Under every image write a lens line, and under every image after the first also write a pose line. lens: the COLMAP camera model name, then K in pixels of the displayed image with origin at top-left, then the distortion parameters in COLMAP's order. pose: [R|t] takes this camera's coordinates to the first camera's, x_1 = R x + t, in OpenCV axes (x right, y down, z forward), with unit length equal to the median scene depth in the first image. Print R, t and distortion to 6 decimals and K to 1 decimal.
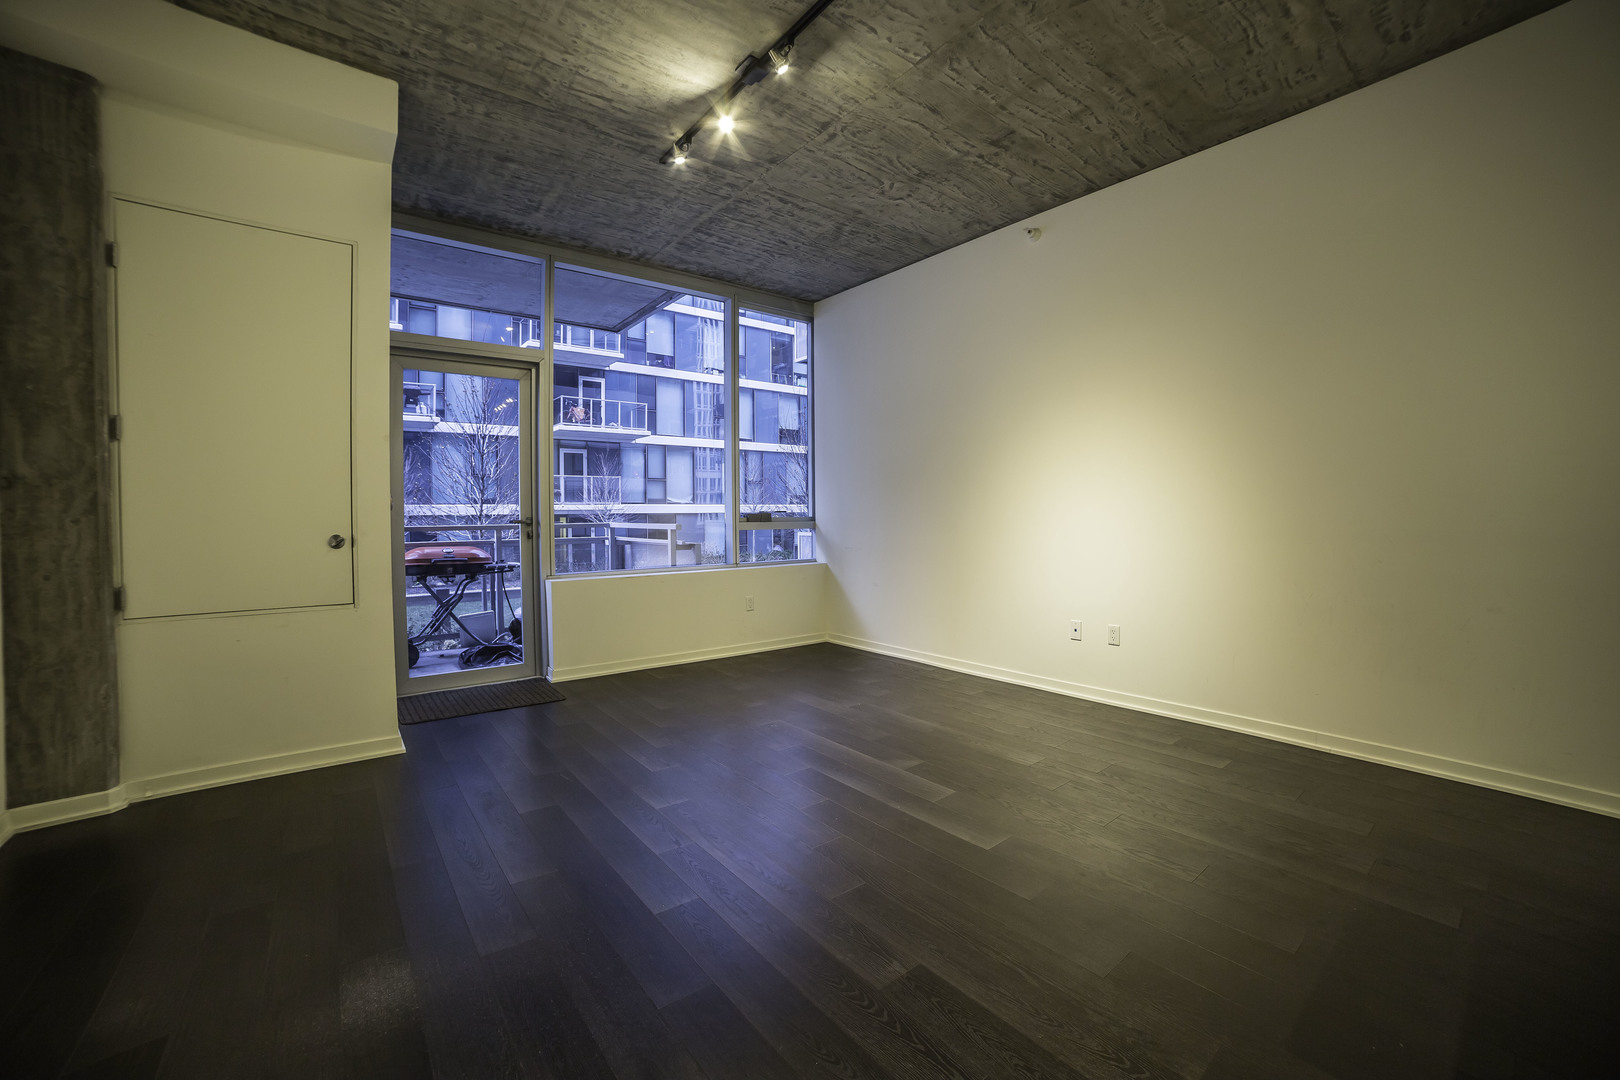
lens RADIAL K [[642.5, 0, 808.8], [0, 642.5, 529.4], [0, 0, 1]] dist [-0.071398, 0.016807]
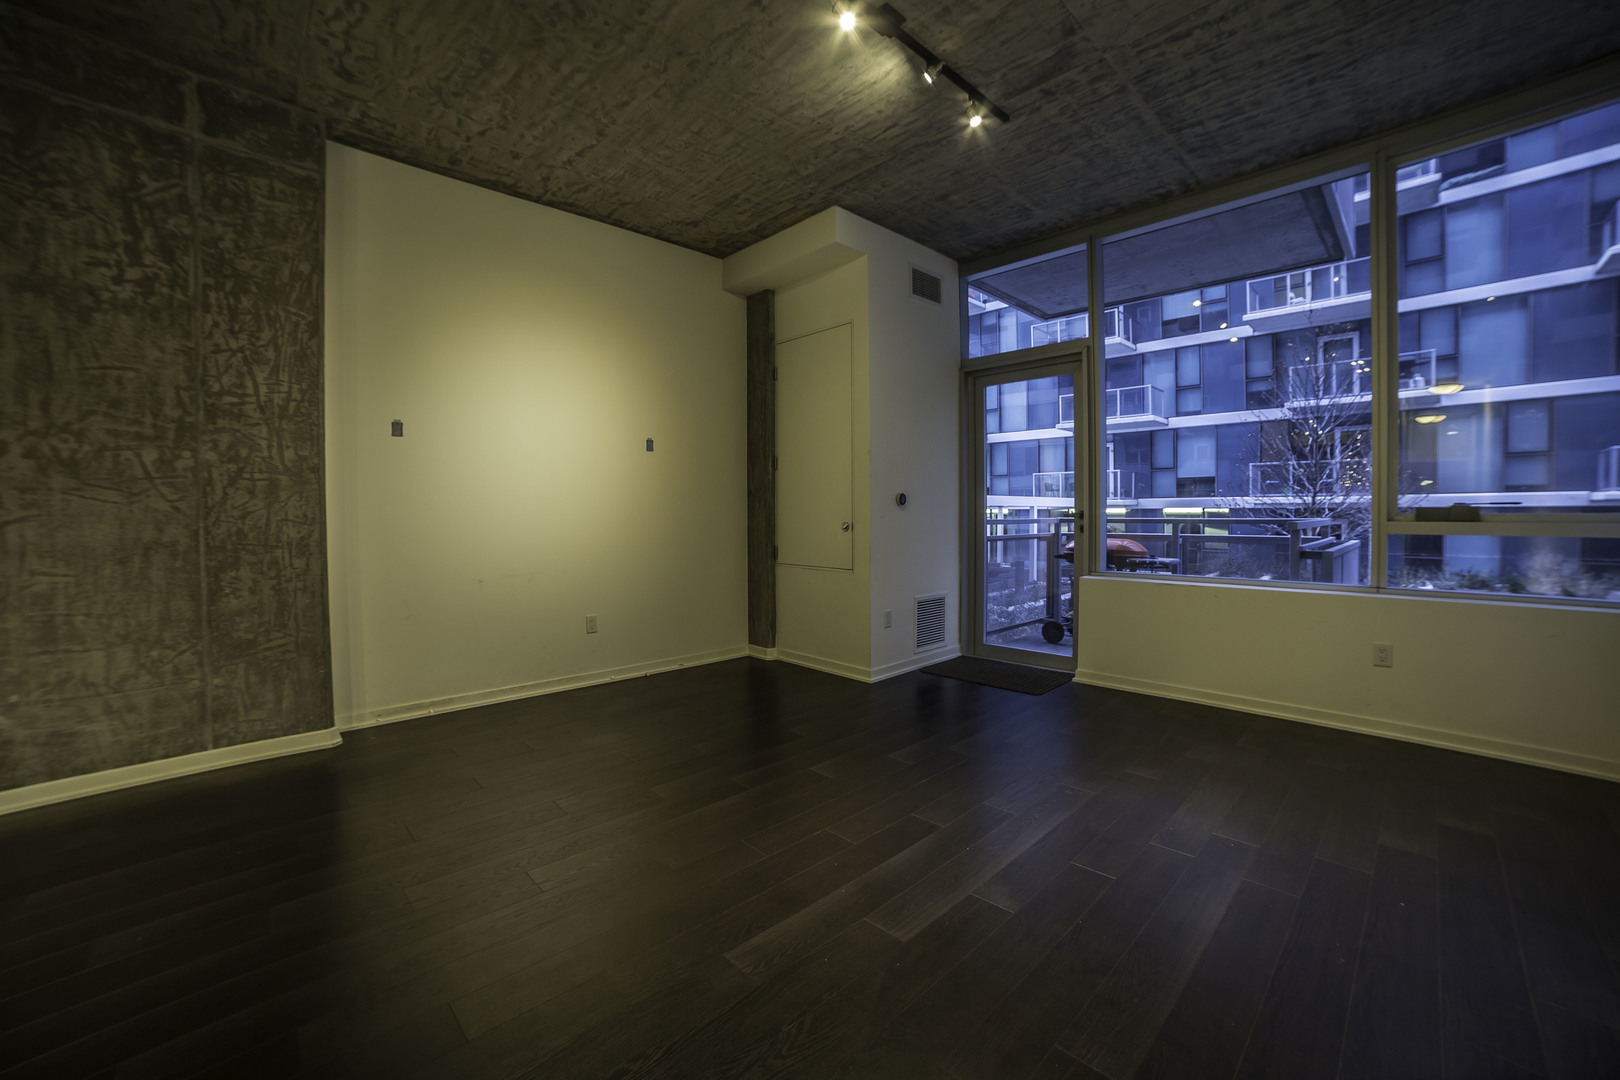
lens RADIAL K [[642.5, 0, 821.3], [0, 642.5, 529.3], [0, 0, 1]] dist [-0.071398, 0.016807]
pose [[0.120857, 0.035514, -0.992034, 0.545321], [-0.021736, 0.999215, 0.033123, -0.016984], [0.992432, 0.017560, 0.121534, 0.536960]]
